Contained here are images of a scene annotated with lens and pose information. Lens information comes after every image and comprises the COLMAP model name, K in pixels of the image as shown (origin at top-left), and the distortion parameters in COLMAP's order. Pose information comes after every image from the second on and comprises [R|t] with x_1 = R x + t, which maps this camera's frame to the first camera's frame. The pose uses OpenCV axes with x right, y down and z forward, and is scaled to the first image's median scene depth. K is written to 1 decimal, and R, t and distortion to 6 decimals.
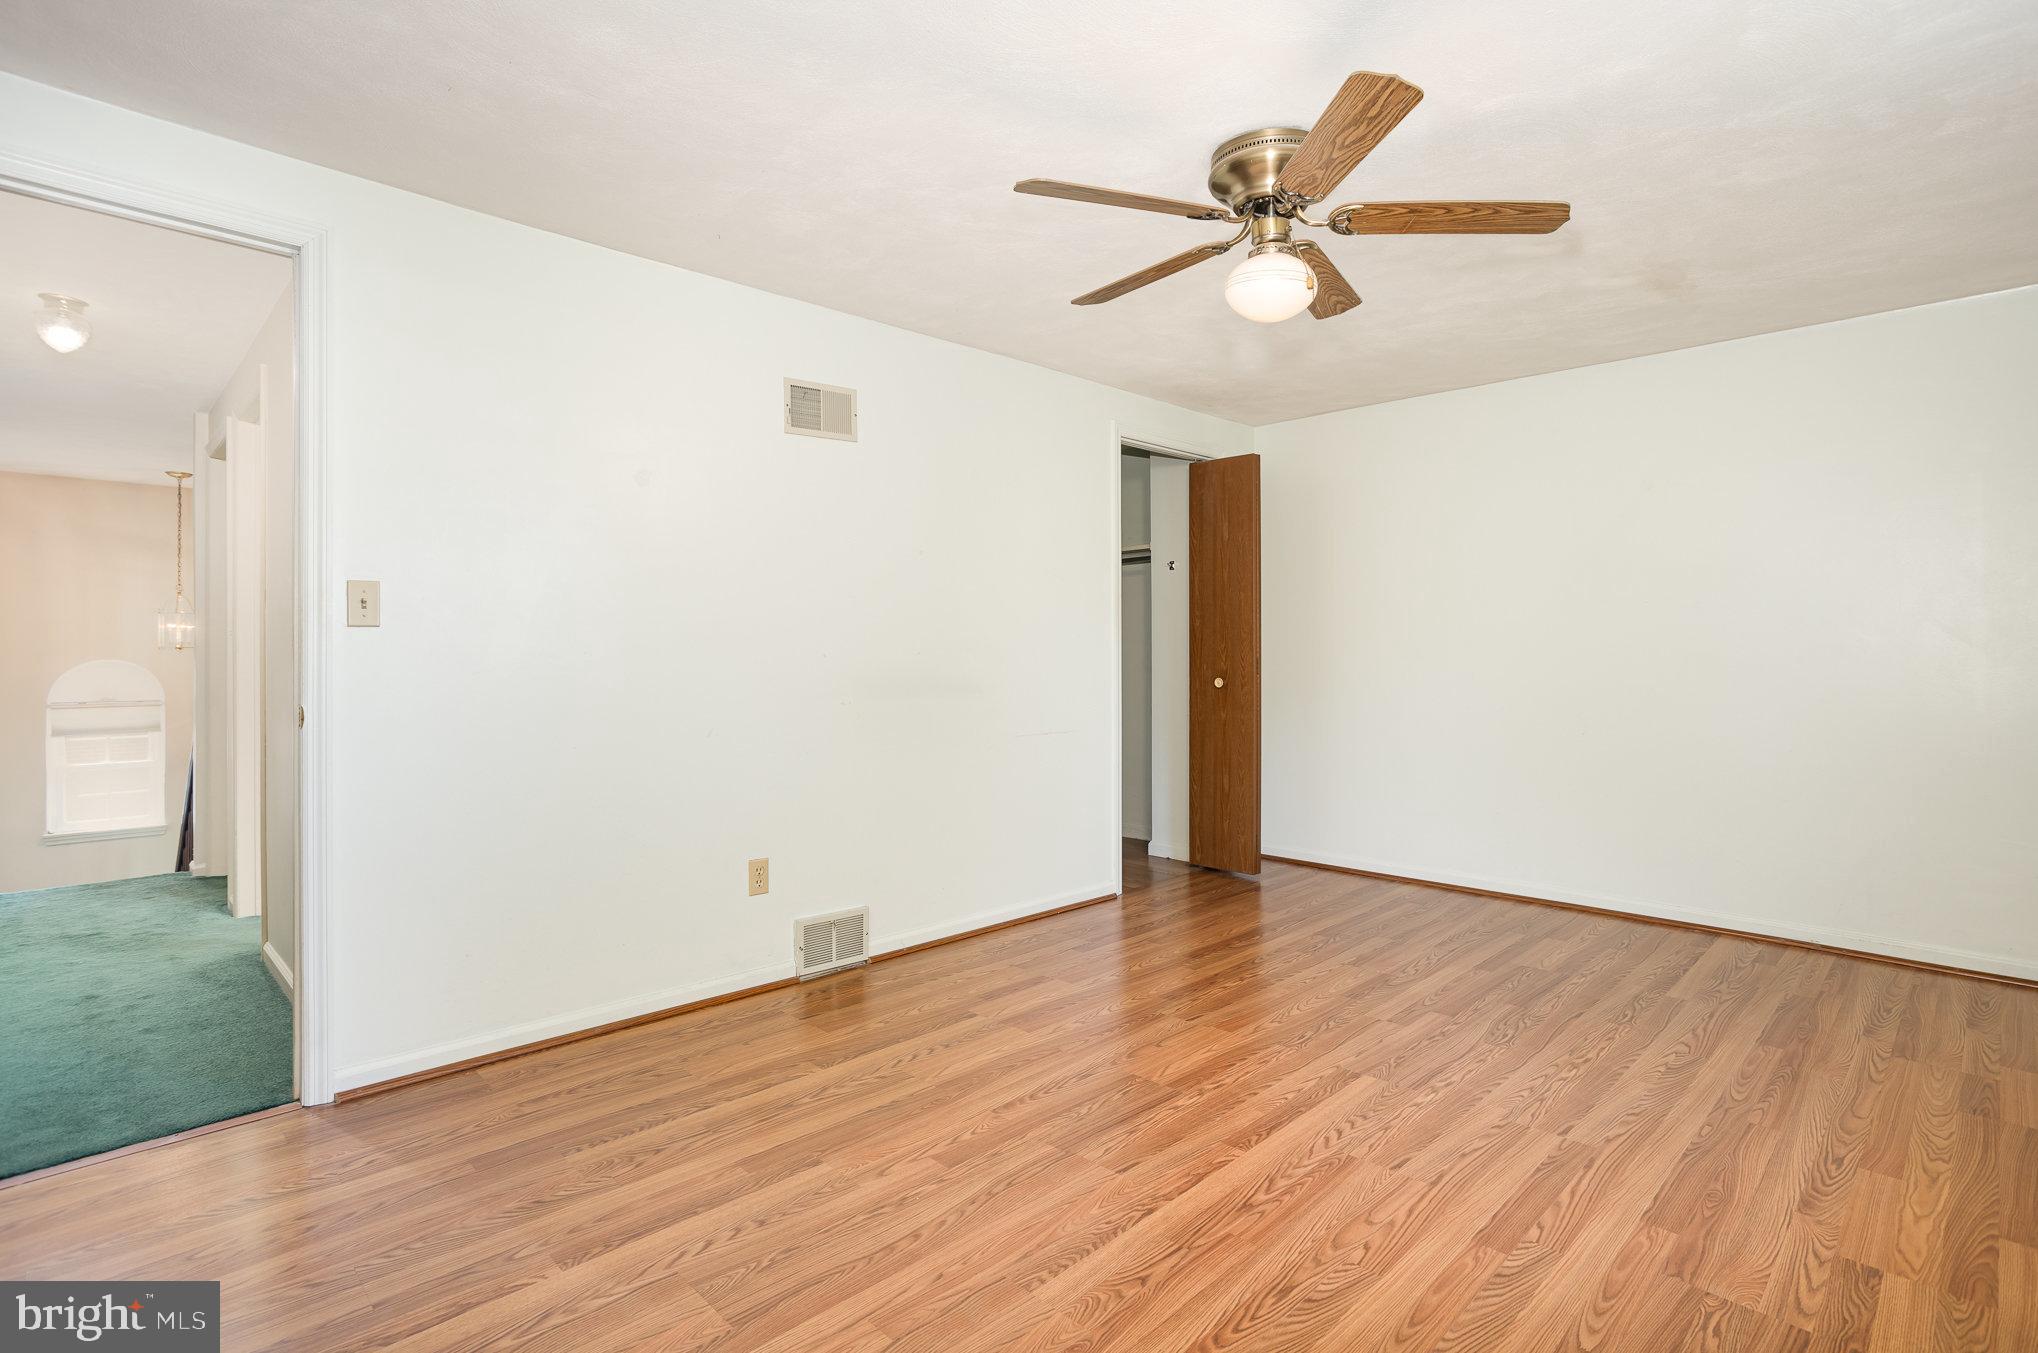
lens RADIAL K [[959.8, 0, 1019.0], [0, 959.8, 676.5], [0, 0, 1]] dist [-0.041728, 0.024694]
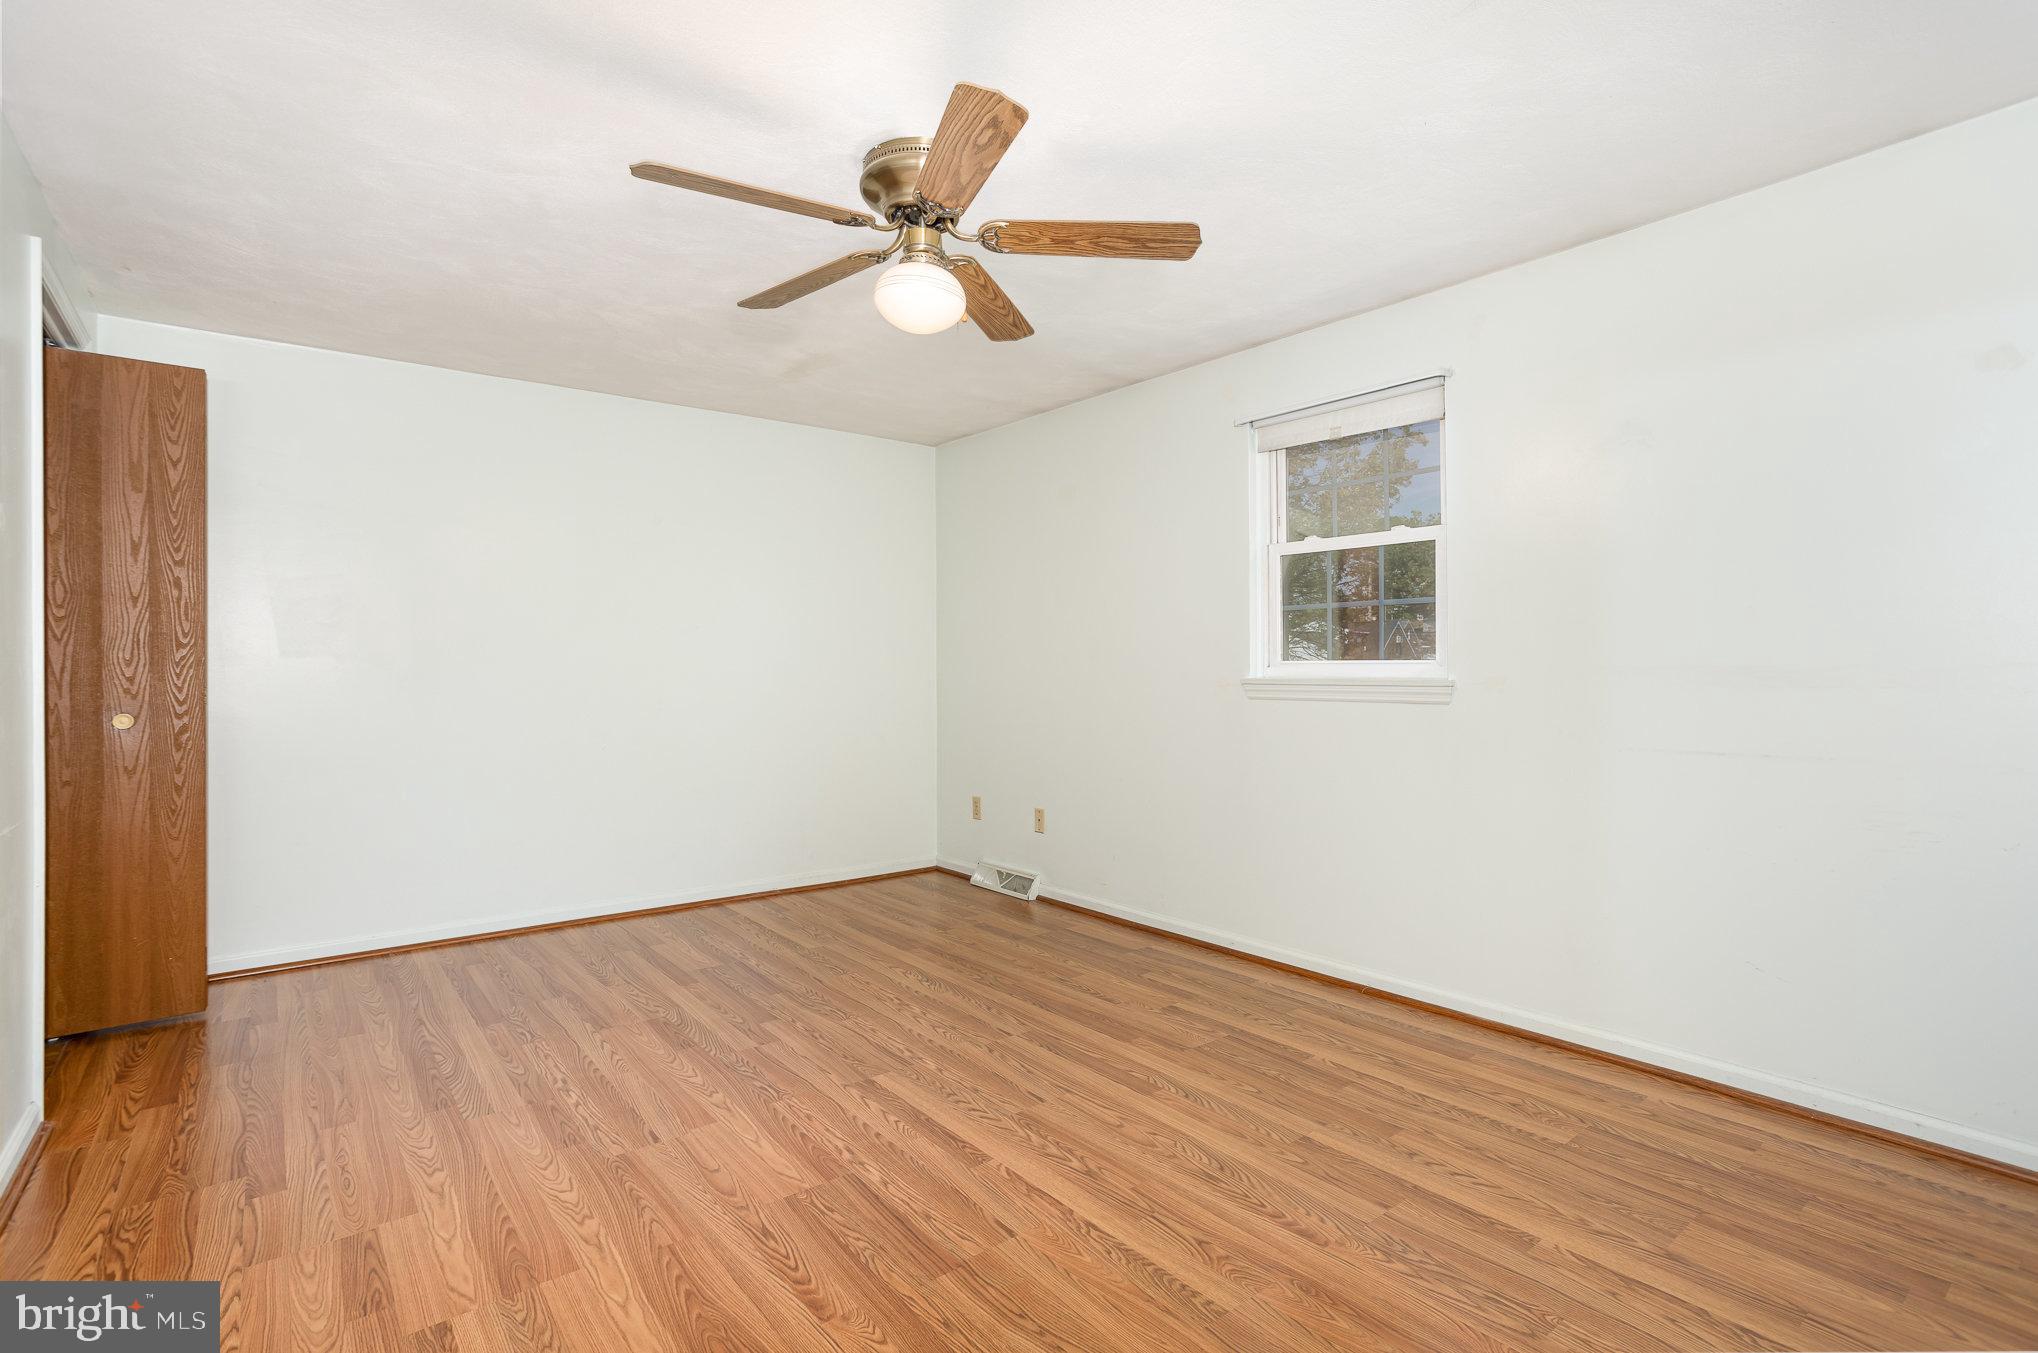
lens RADIAL K [[1001.1, 0, 1028.5], [0, 1001.1, 680.1], [0, 0, 1]] dist [-0.036307, 0.026042]
pose [[0.112837, -0.013006, 0.993528, -0.703914], [0.029736, 0.999511, 0.009707, -0.009182], [-0.993168, 0.028448, 0.113169, 0.744901]]
